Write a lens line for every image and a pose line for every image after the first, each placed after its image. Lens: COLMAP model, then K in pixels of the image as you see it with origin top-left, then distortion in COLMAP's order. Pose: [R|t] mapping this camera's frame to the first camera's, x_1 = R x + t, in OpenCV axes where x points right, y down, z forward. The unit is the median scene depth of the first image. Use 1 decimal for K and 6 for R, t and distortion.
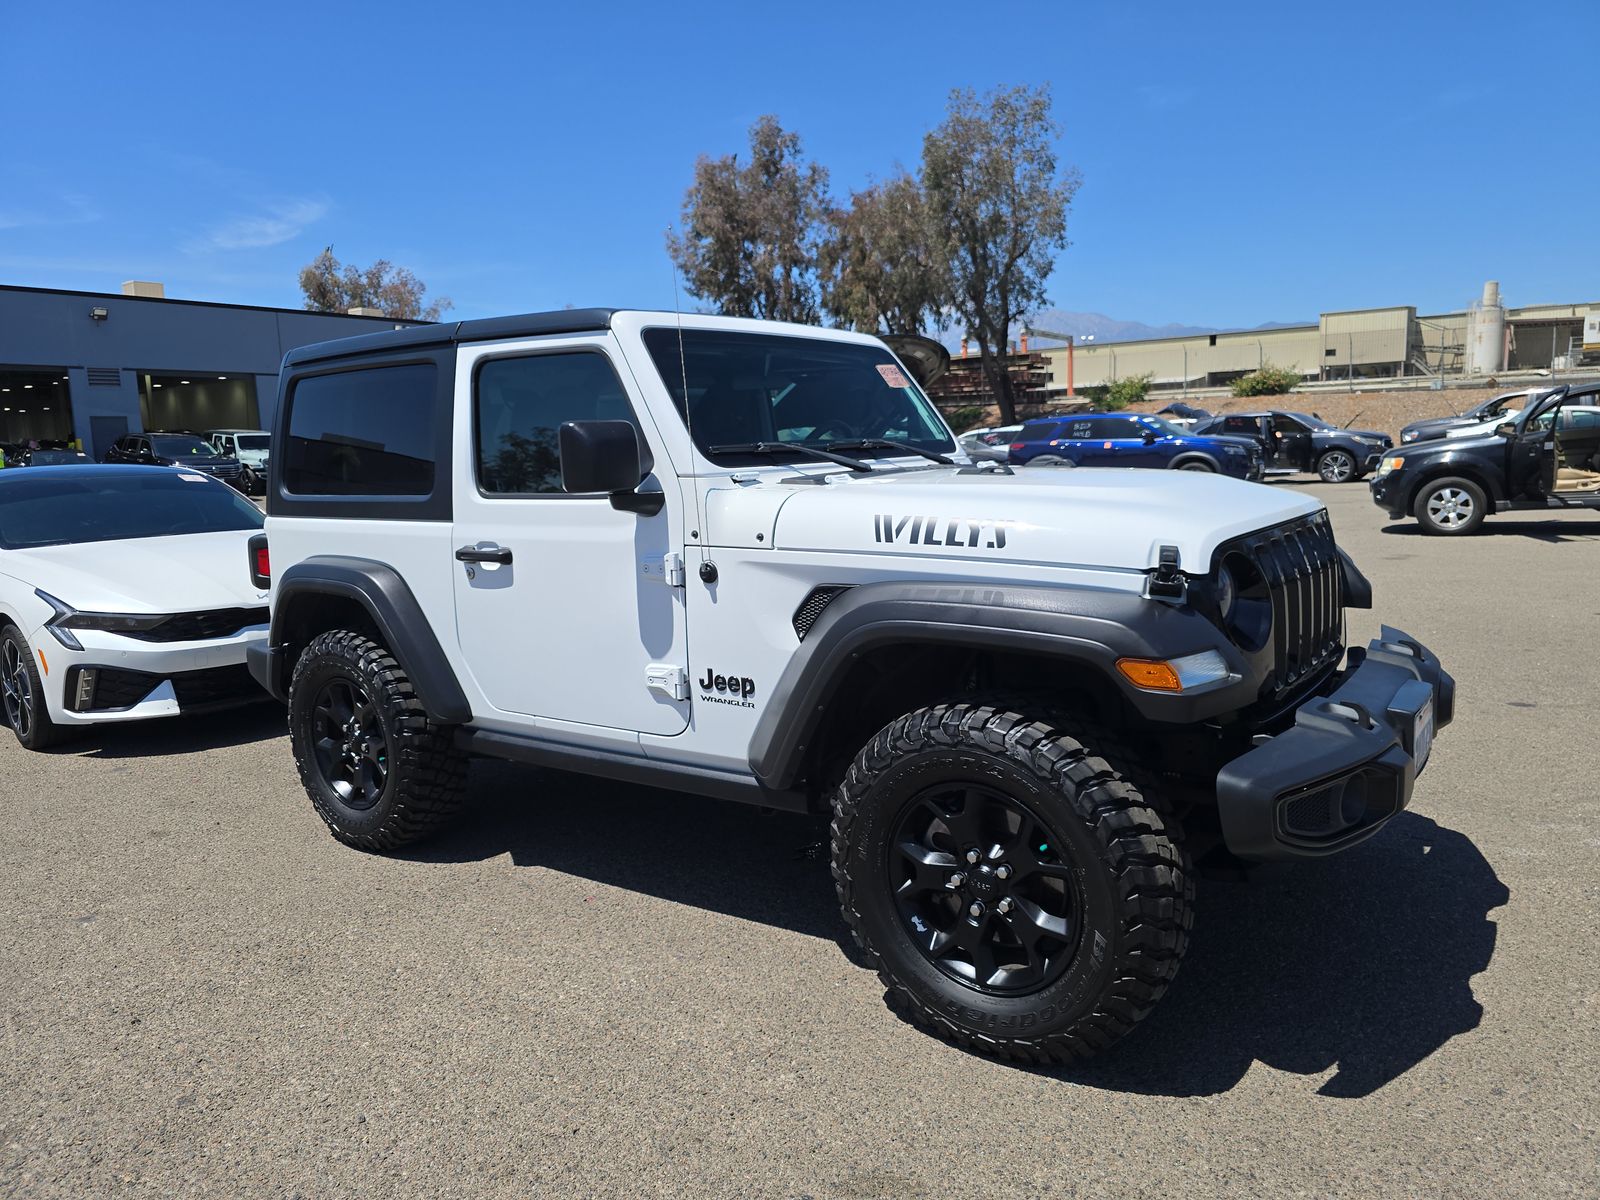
lens RADIAL K [[1107.3, 0, 800.0], [0, 1107.3, 600.0], [0, 0, 1]] dist [0.114585, -0.109966]
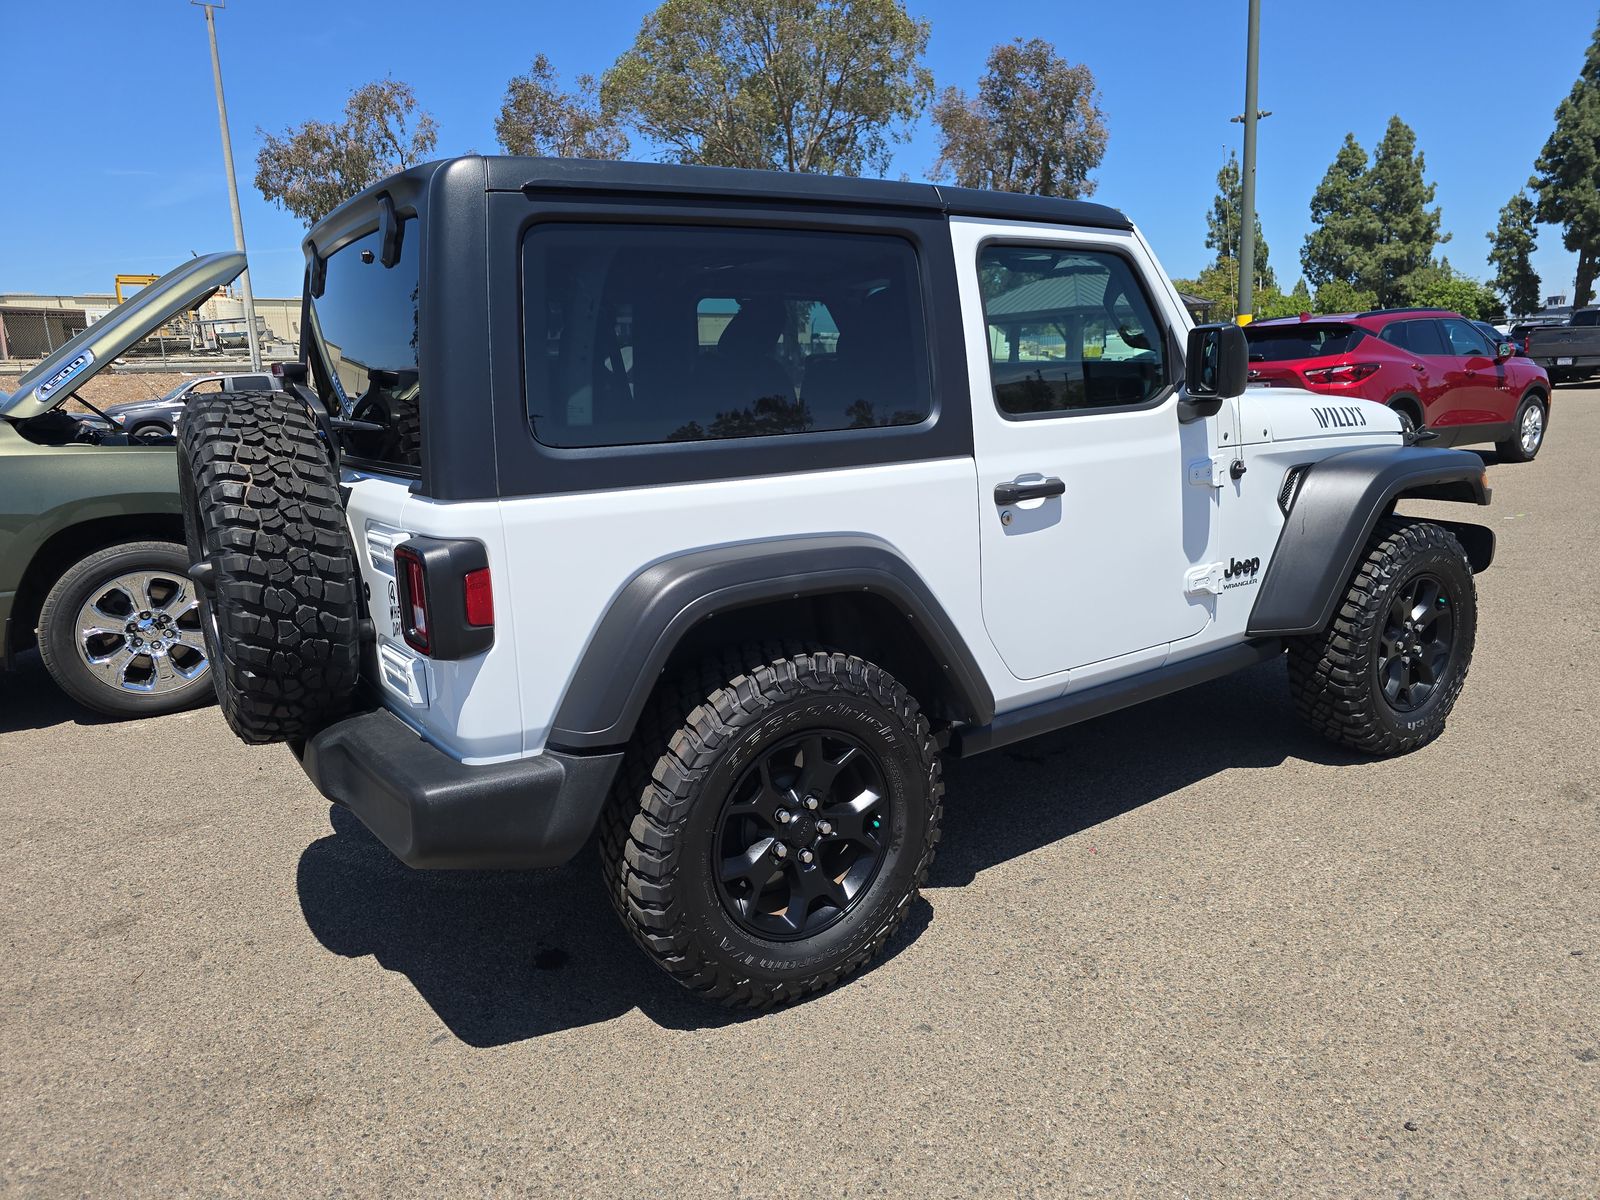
lens RADIAL K [[1107.3, 0, 800.0], [0, 1107.3, 600.0], [0, 0, 1]] dist [0.114585, -0.109966]
pose [[0.313323, -0.161528, 0.935808, -1.198555], [0.160245, 0.980290, 0.115553, -0.089896], [-0.936029, 0.113753, 0.333032, 0.976928]]
